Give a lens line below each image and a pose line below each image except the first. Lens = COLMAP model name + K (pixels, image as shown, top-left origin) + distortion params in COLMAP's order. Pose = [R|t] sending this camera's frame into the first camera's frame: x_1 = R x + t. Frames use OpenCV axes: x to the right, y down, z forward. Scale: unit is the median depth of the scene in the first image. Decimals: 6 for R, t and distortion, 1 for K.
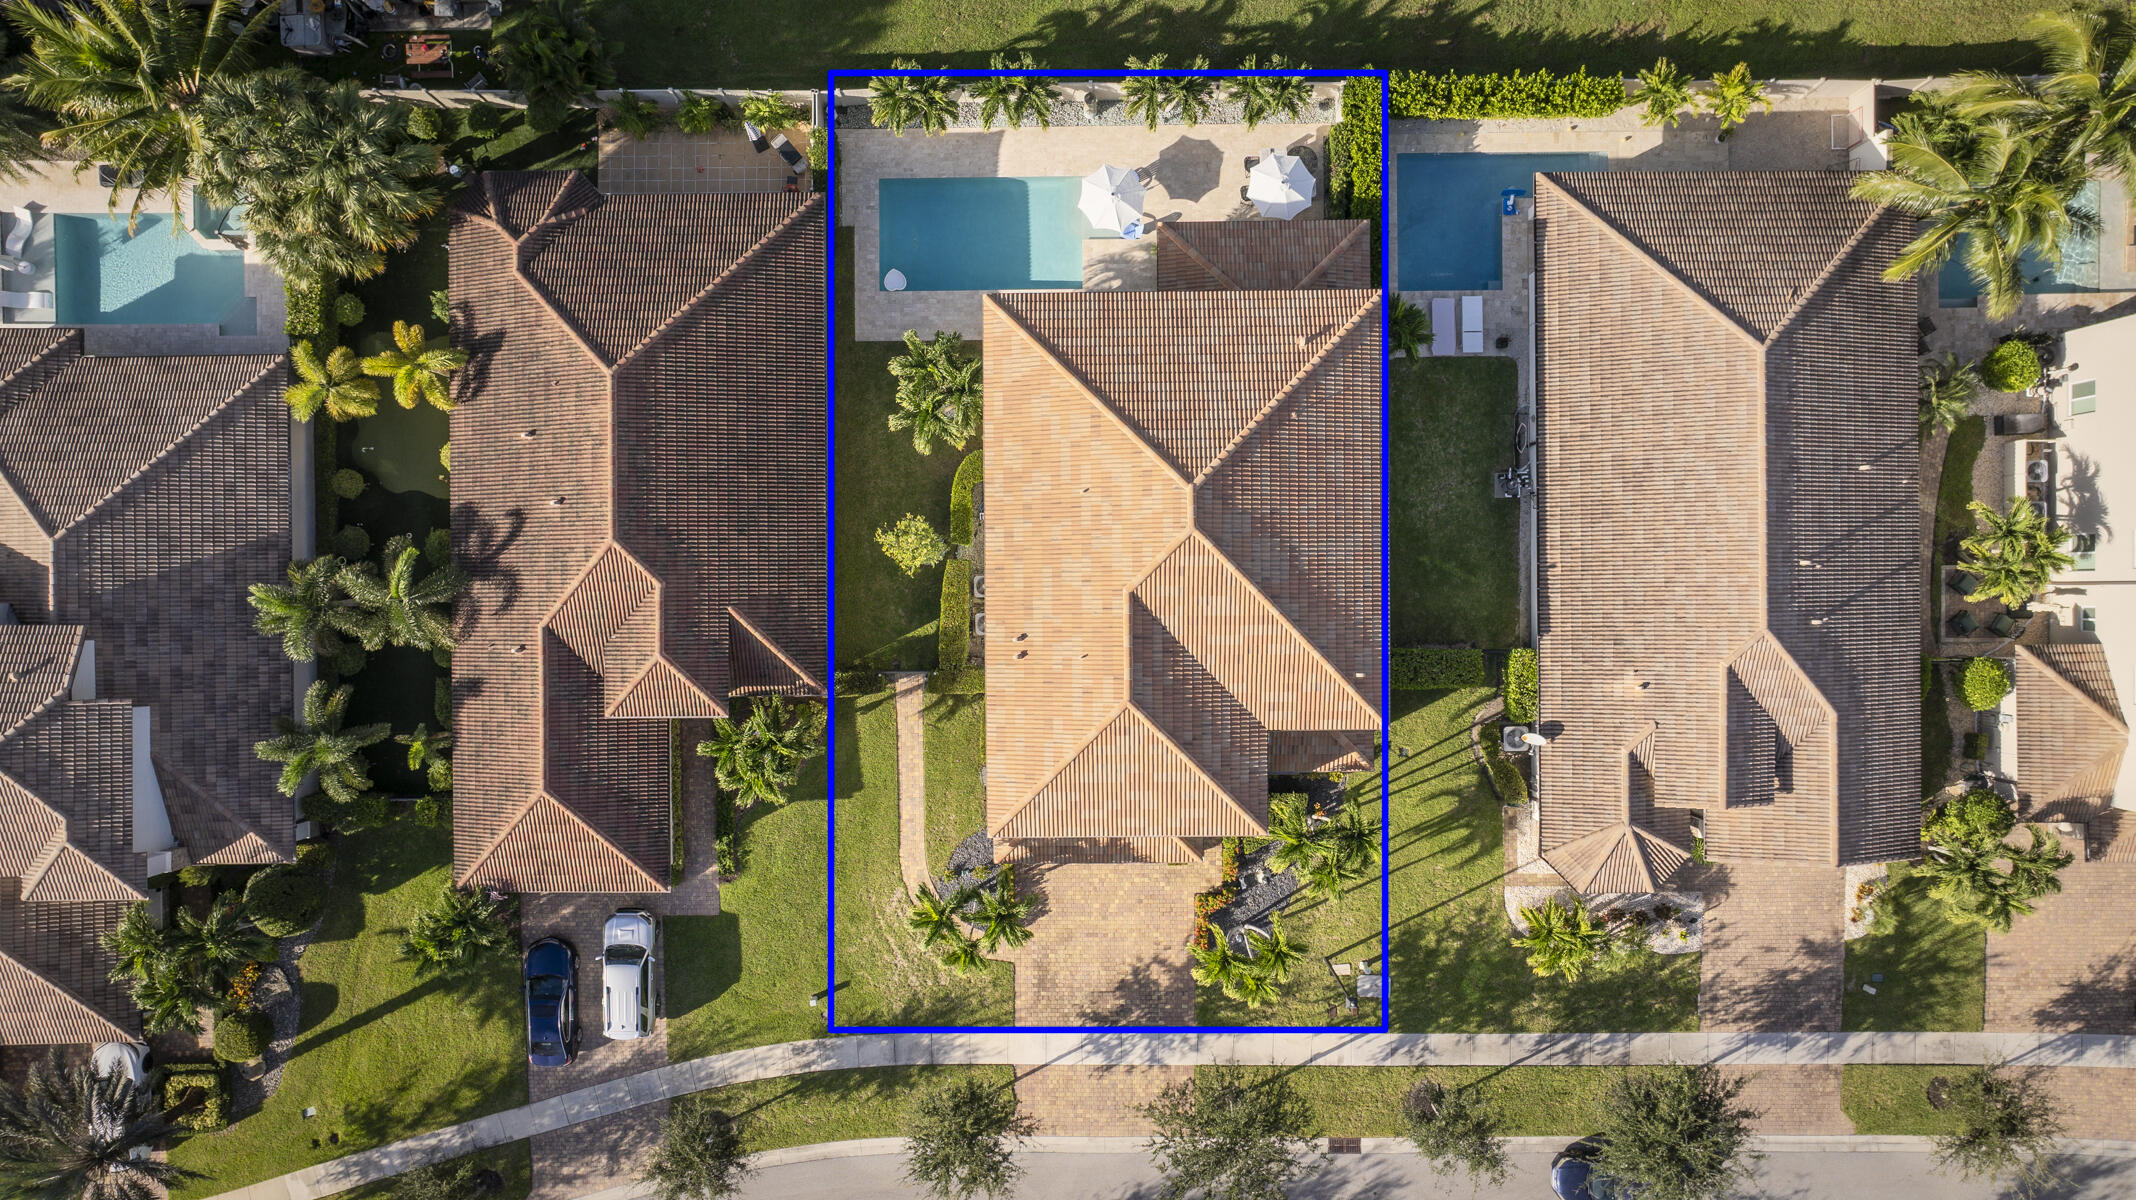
lens RADIAL K [[1499.9, 0, 1068.0], [0, 1499.9, 600.0], [0, 0, 1]] dist [0.002300, -0.029209]
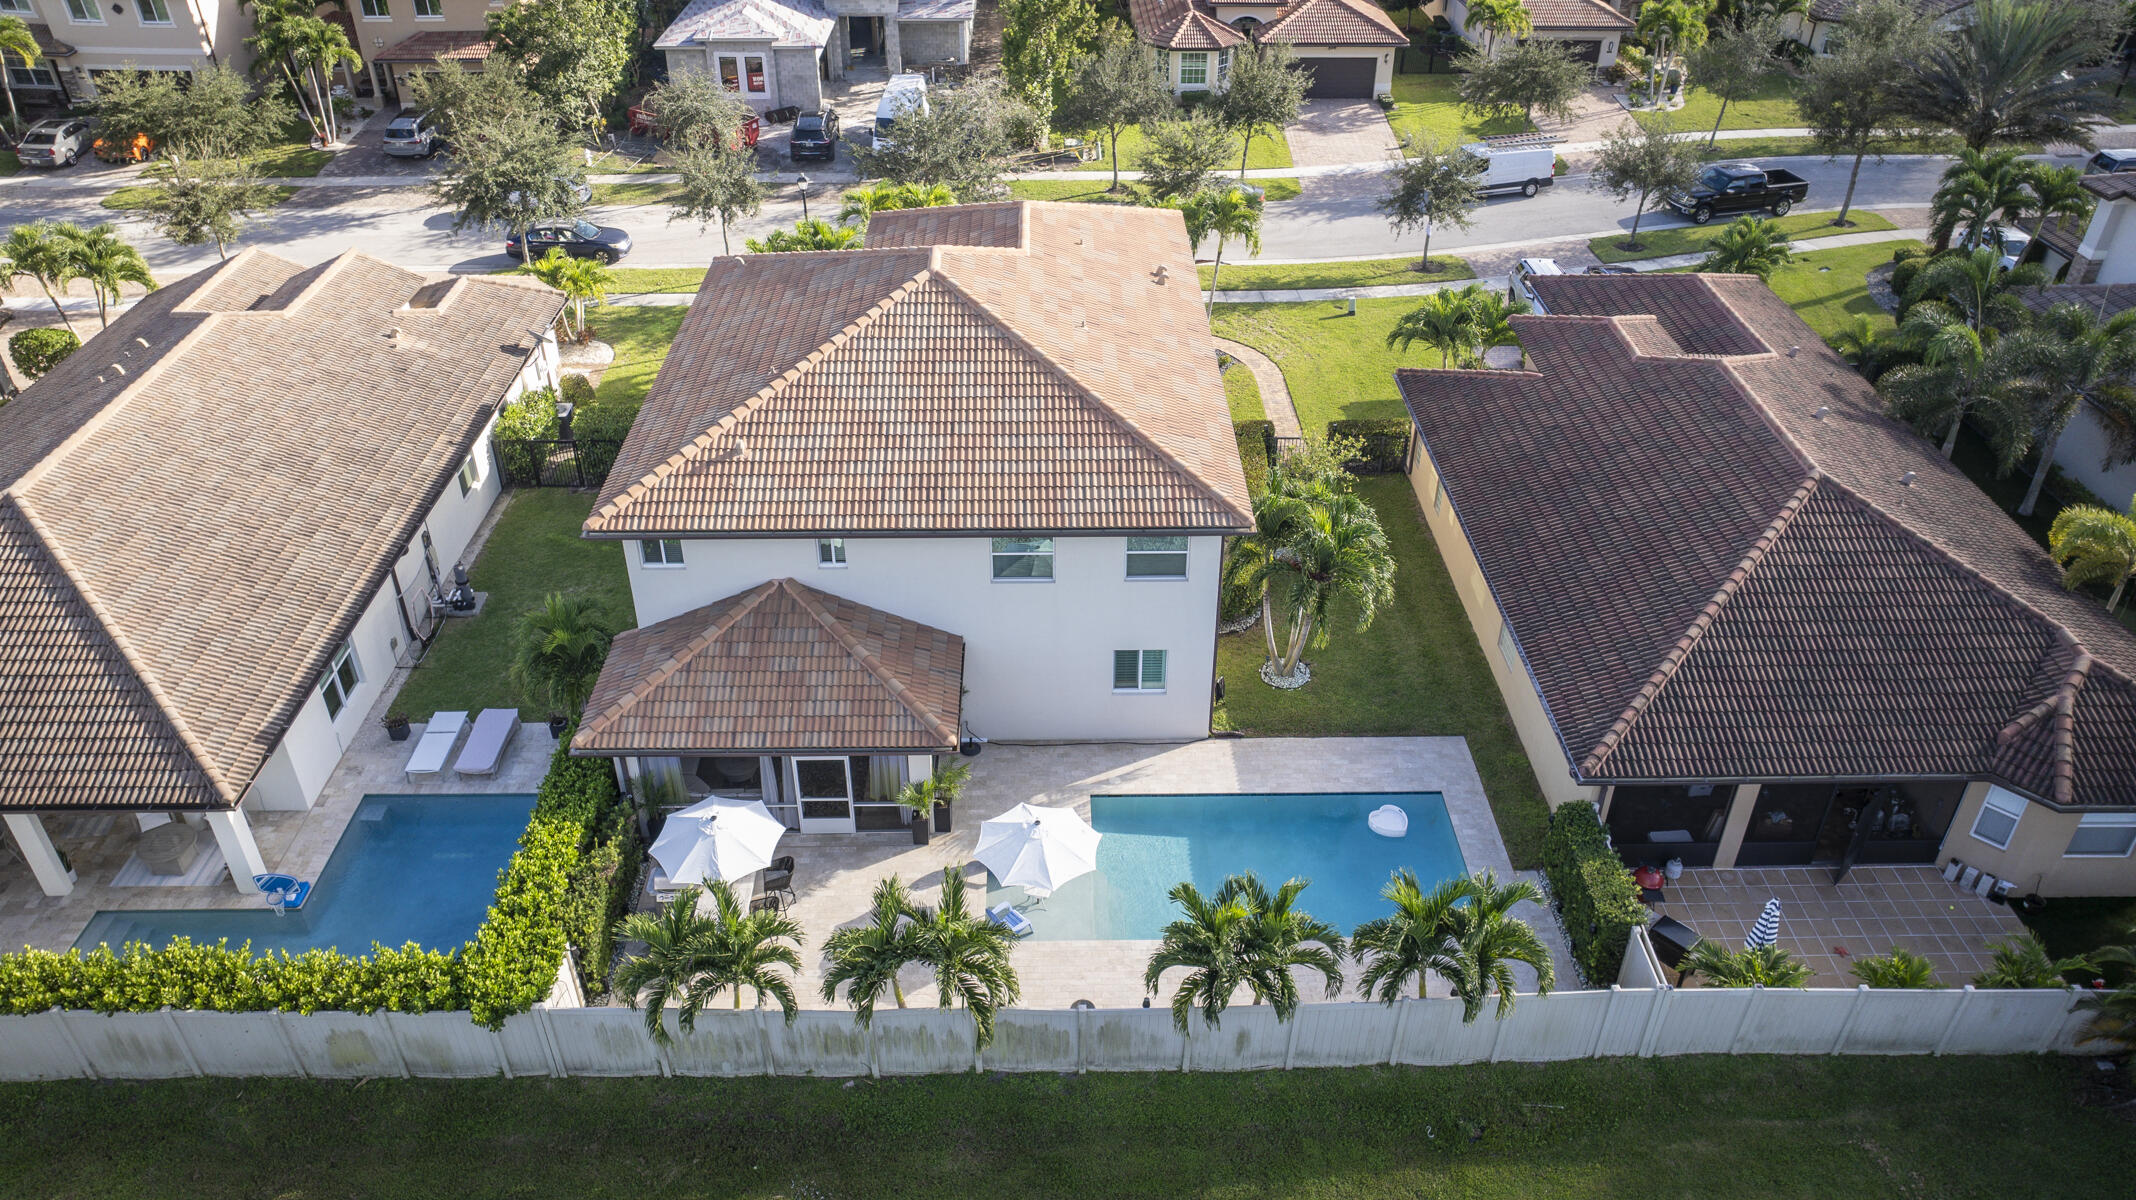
lens RADIAL K [[1499.9, 0, 1068.0], [0, 1499.9, 600.0], [0, 0, 1]] dist [0.002300, -0.029209]
pose [[-0.999843, 0.017454, 0.003161, 0.017652], [-0.007097, -0.556984, 0.830493, -0.735351], [0.016256, 0.830340, 0.557020, 0.703430]]
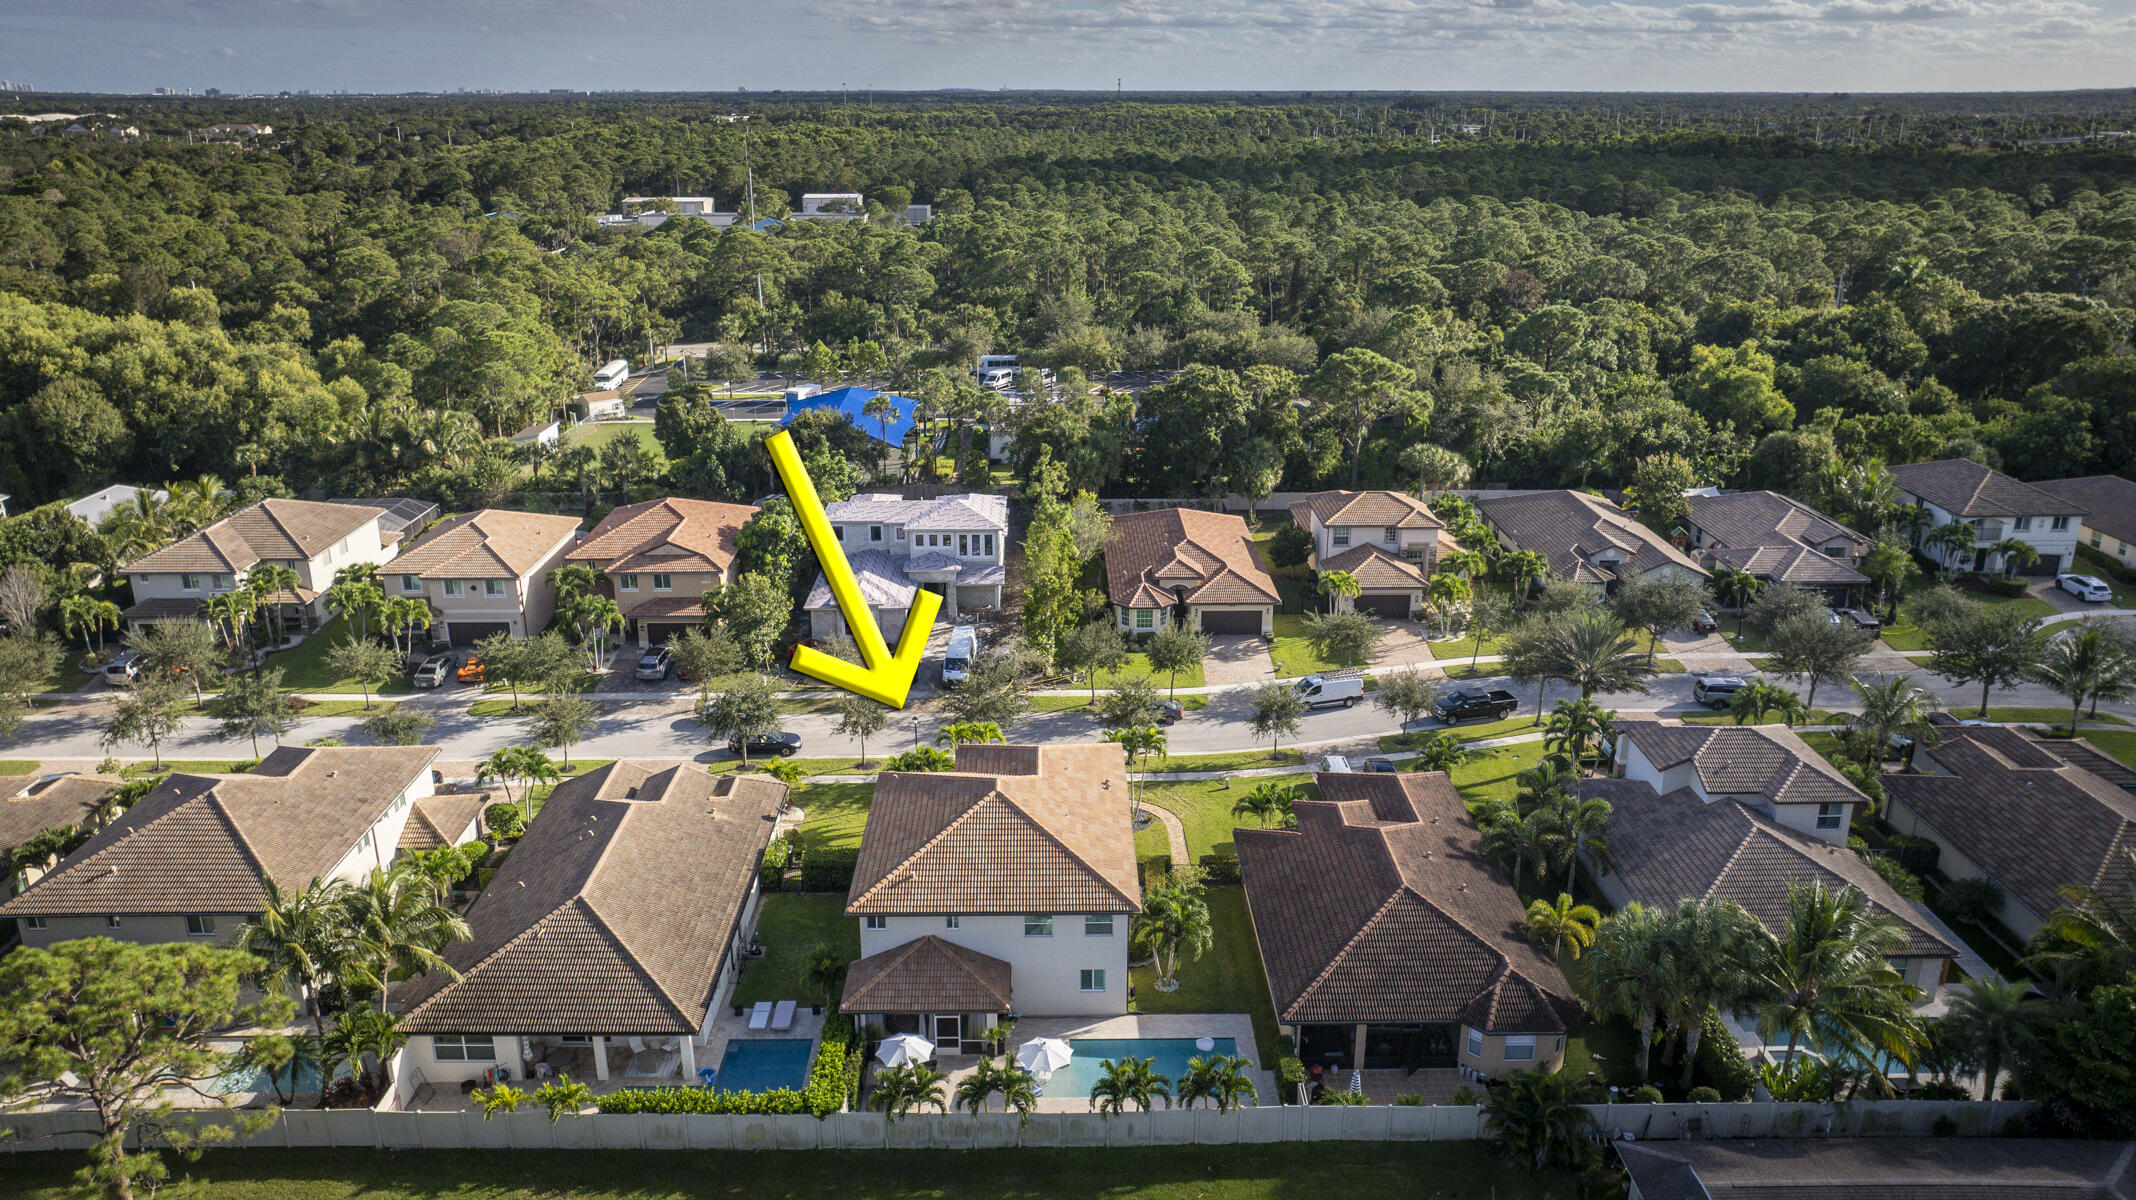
lens RADIAL K [[1499.9, 0, 1068.0], [0, 1499.9, 600.0], [0, 0, 1]] dist [0.002300, -0.029209]
pose [[-0.999801, 0.019795, 0.002361, 0.001323], [-0.004160, -0.322974, 0.946399, -1.433130], [0.019496, 0.946201, 0.322993, 0.298095]]
